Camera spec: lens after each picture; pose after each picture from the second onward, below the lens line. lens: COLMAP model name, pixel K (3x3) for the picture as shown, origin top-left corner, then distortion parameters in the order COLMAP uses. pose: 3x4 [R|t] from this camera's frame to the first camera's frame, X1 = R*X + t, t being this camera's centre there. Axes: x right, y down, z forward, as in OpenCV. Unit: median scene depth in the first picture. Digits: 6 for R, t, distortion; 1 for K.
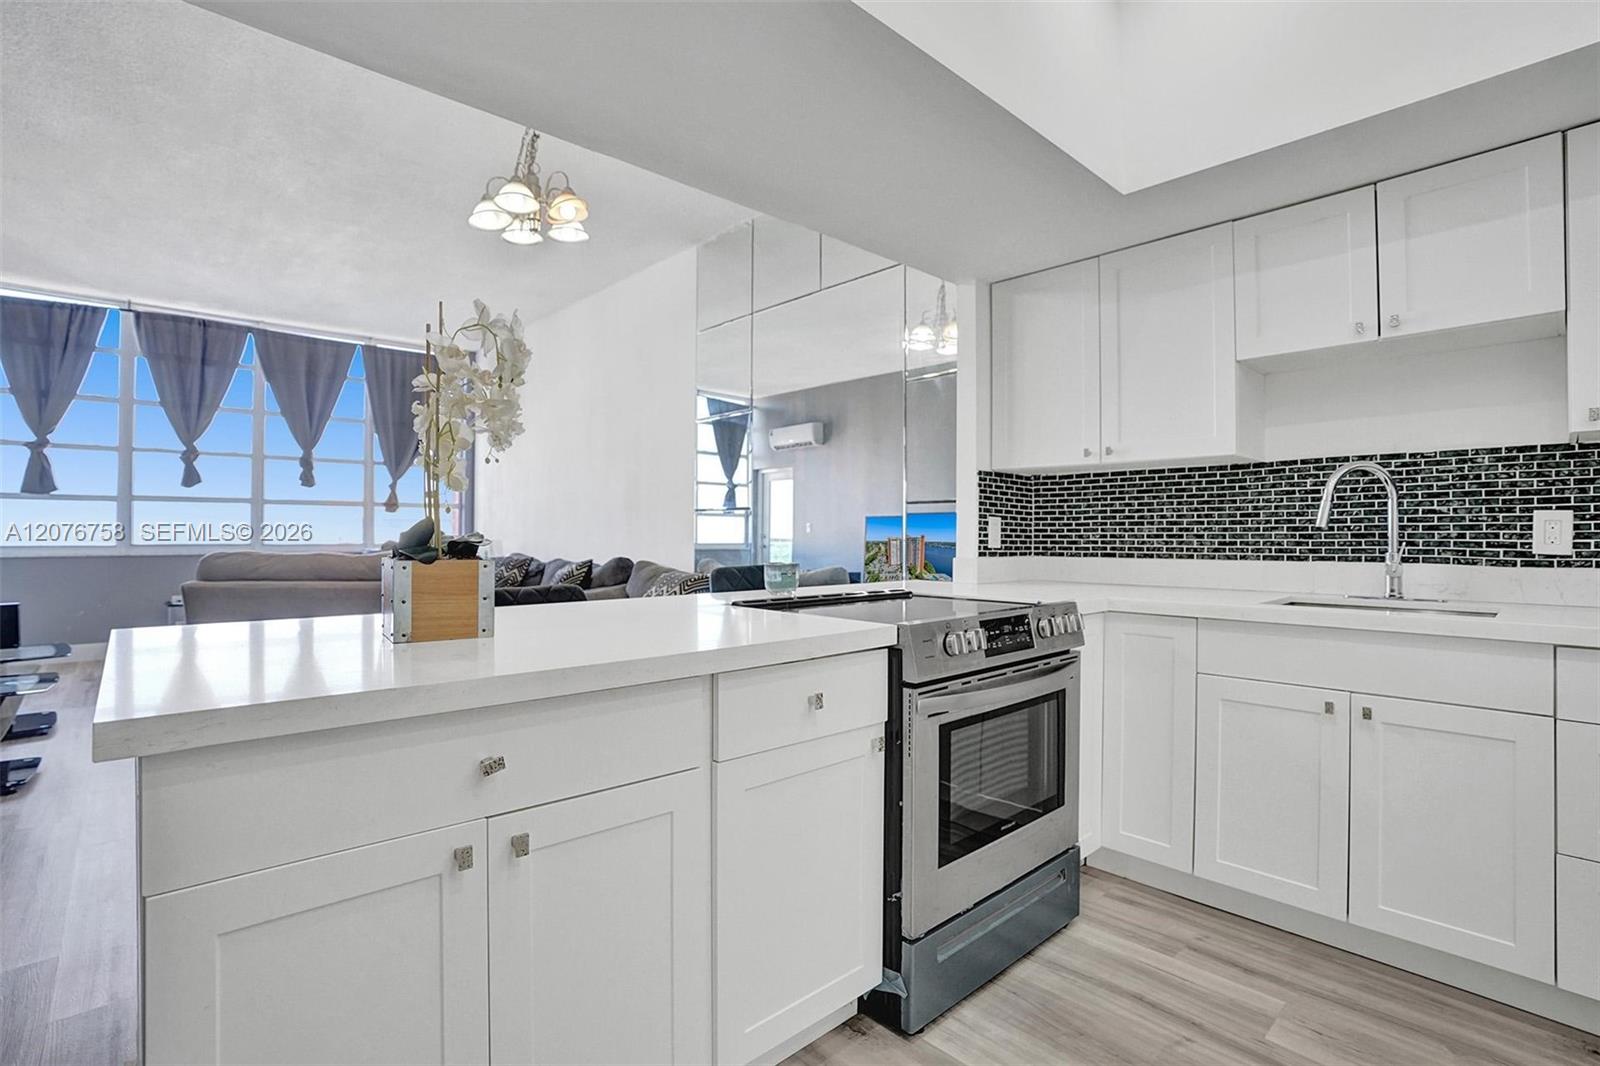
lens RADIAL K [[754.5, 0, 796.5], [0, 754.5, 522.4], [0, 0, 1]] dist [-0.068149, 0.026402]
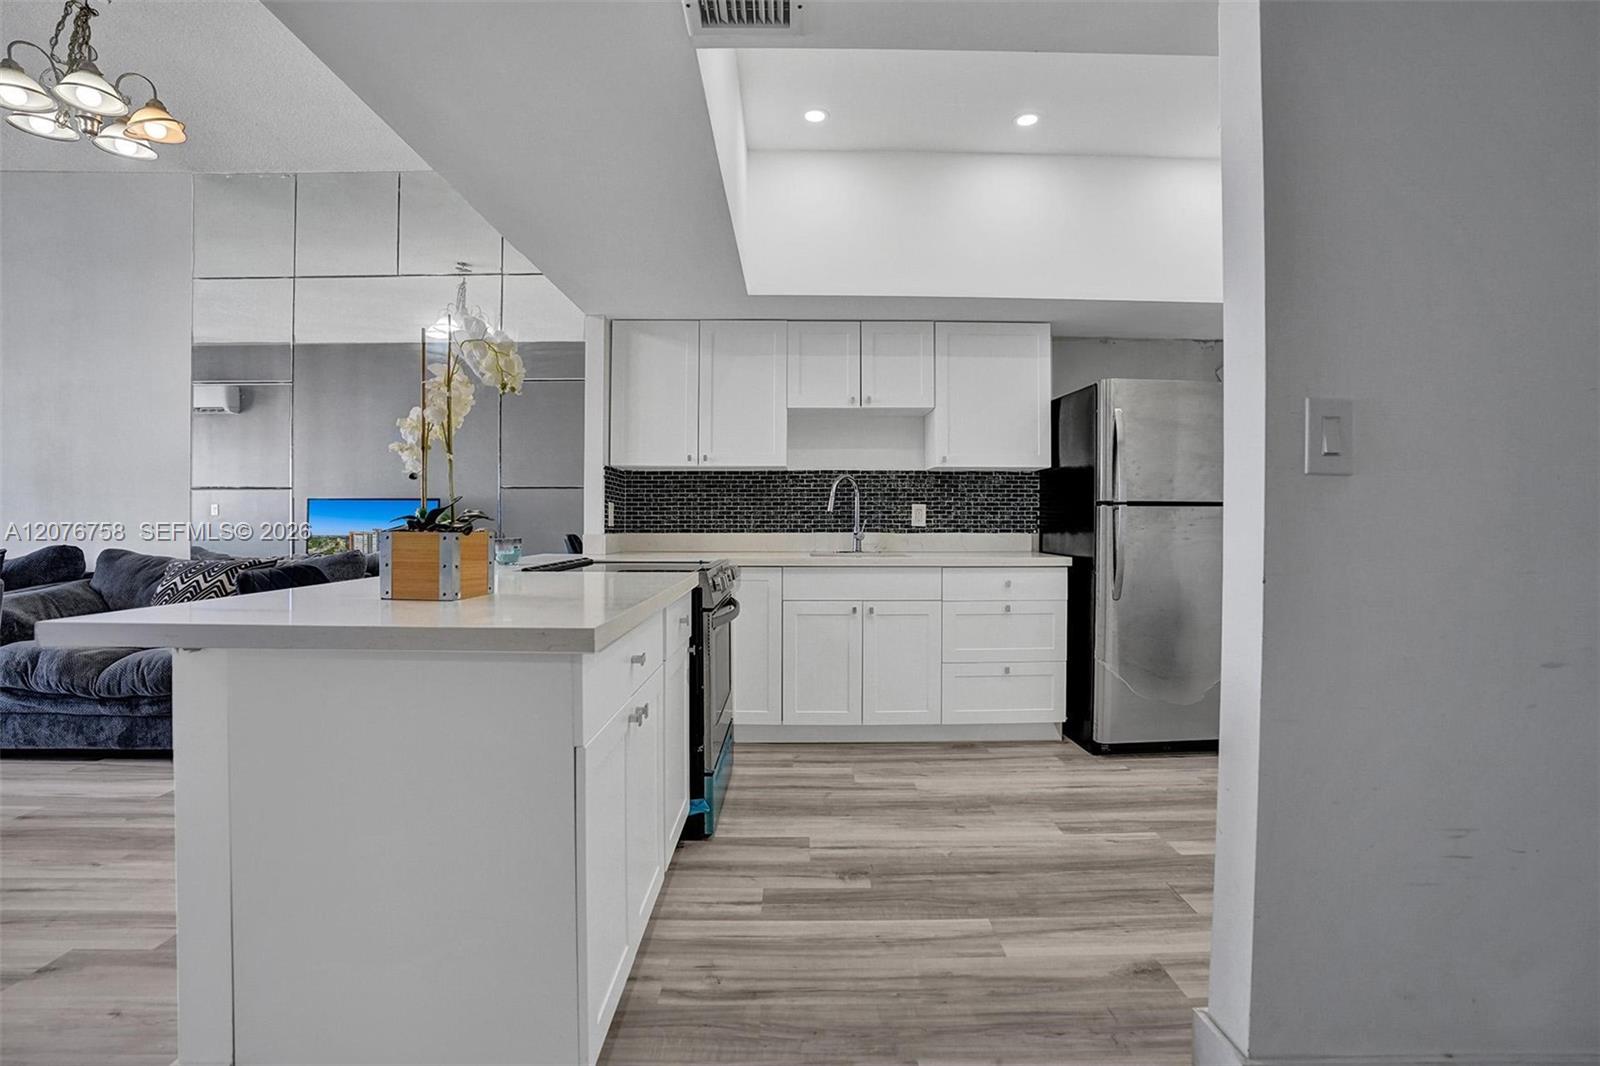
lens RADIAL K [[754.5, 0, 796.5], [0, 754.5, 522.4], [0, 0, 1]] dist [-0.068149, 0.026402]
pose [[0.675594, -0.003215, 0.737267, -0.531453], [-0.011546, 0.999822, 0.014940, 0.004904], [-0.737184, -0.018606, 0.675436, -0.114442]]
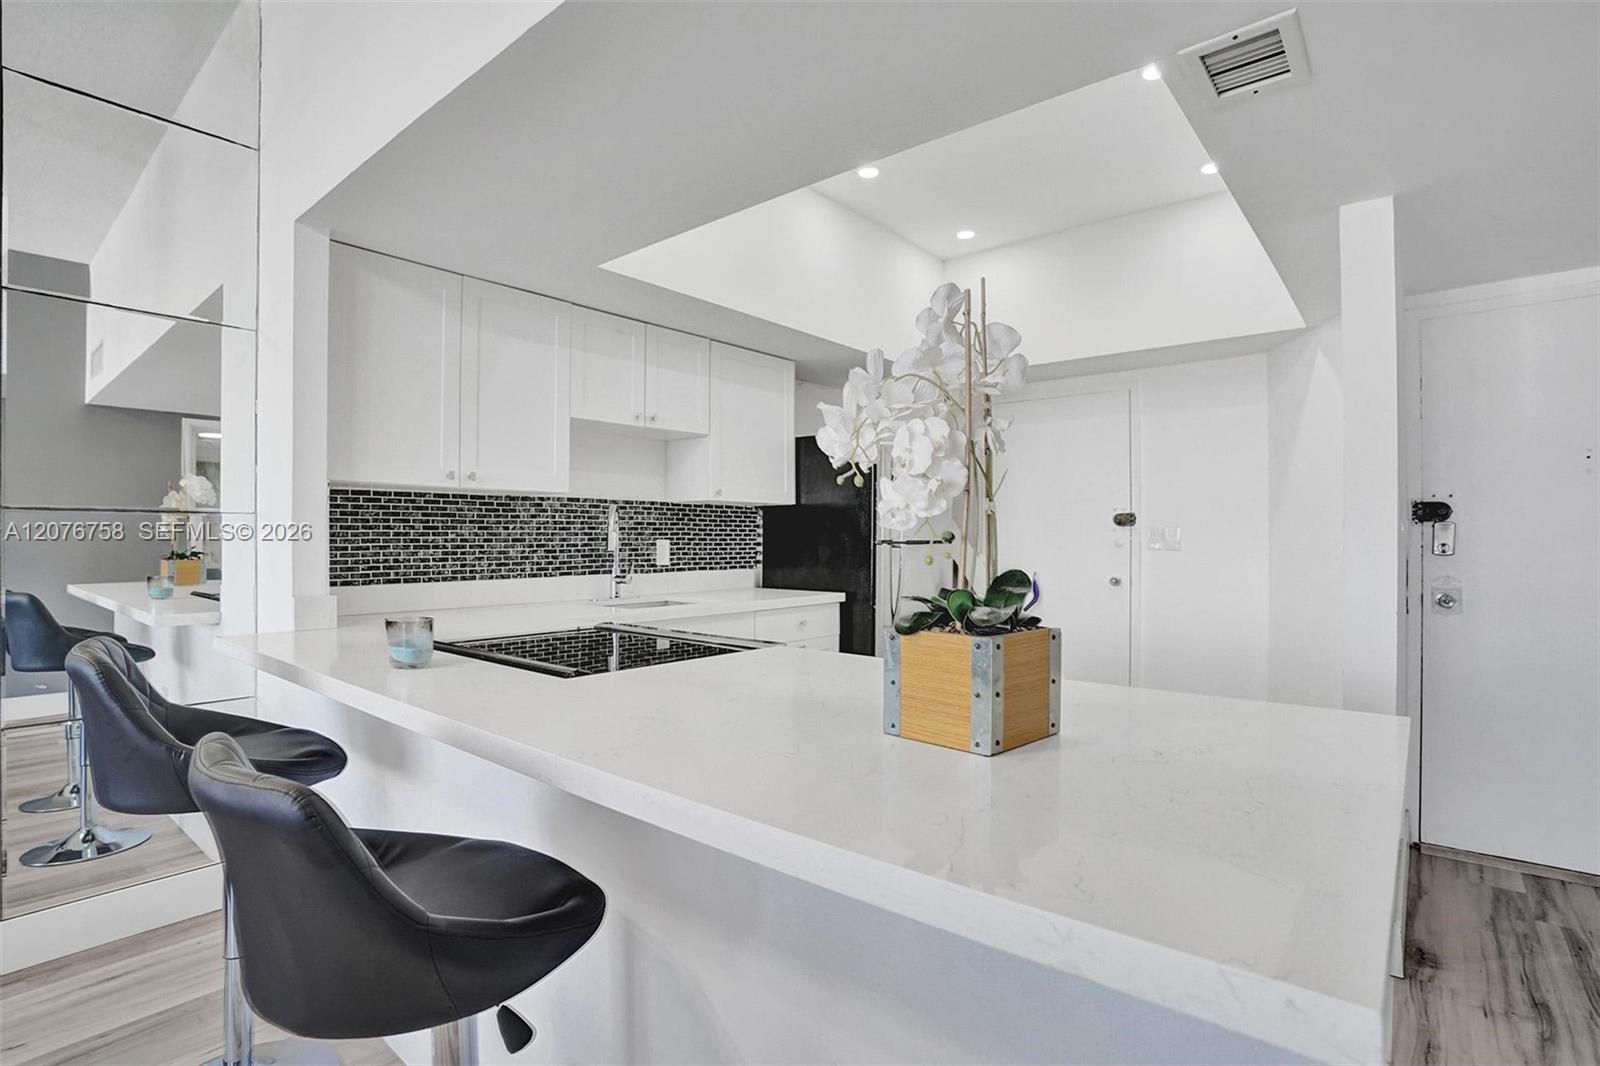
lens RADIAL K [[775.0, 0, 796.9], [0, 775.0, 539.0], [0, 0, 1]] dist [-0.078974, 0.032789]
pose [[-0.141481, -0.002303, 0.989938, -0.647270], [-0.014696, 0.999892, 0.000226, -0.018099], [-0.989832, -0.014516, -0.141500, 0.708311]]
